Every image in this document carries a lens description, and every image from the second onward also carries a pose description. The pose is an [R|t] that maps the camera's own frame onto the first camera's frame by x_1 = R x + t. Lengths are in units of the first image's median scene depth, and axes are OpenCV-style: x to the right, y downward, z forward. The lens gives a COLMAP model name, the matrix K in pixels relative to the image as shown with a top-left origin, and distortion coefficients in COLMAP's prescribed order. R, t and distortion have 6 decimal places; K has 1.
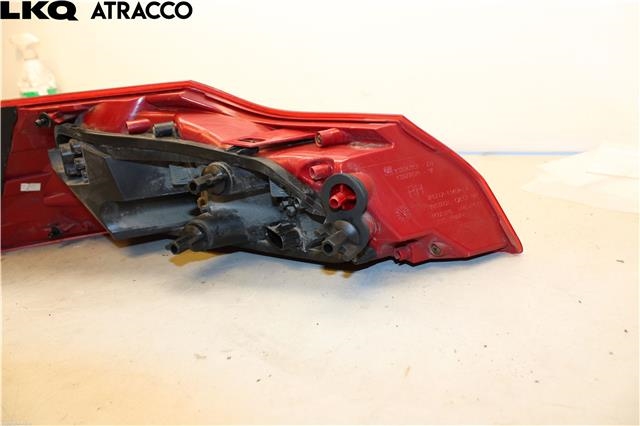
lens RADIAL K [[549.2, 0, 320.0], [0, 549.2, 213.0], [0, 0, 1]] dist [0.001765, 0.005031]
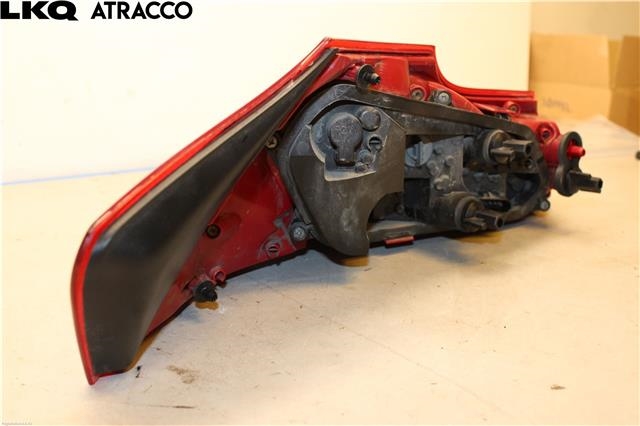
lens RADIAL K [[751.1, 0, 320.0], [0, 751.1, 213.0], [0, 0, 1]] dist [0.001442, -0.002111]
pose [[0.302269, -0.083256, 0.949580, -1.429131], [0.223450, 0.974610, 0.014323, -0.032973], [-0.926663, 0.207855, 0.313198, 0.819118]]
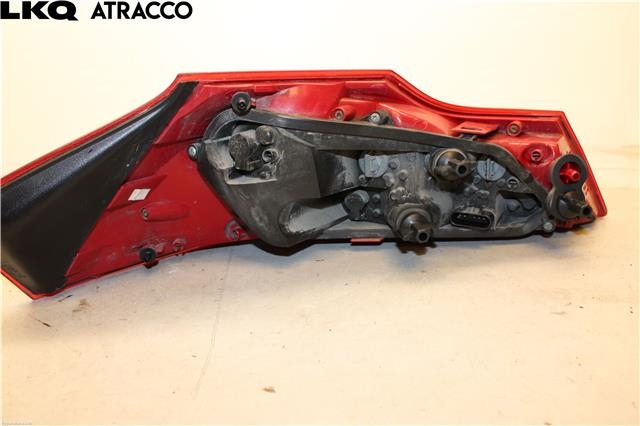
lens RADIAL K [[586.5, 0, 319.9], [0, 586.5, 204.8], [0, 0, 1]] dist [-0.006400, -0.000448]
pose [[0.783391, -0.044268, 0.619950, -0.974176], [0.103654, 0.992797, -0.060090, 0.048585], [-0.612824, 0.111334, 0.782337, 0.274296]]
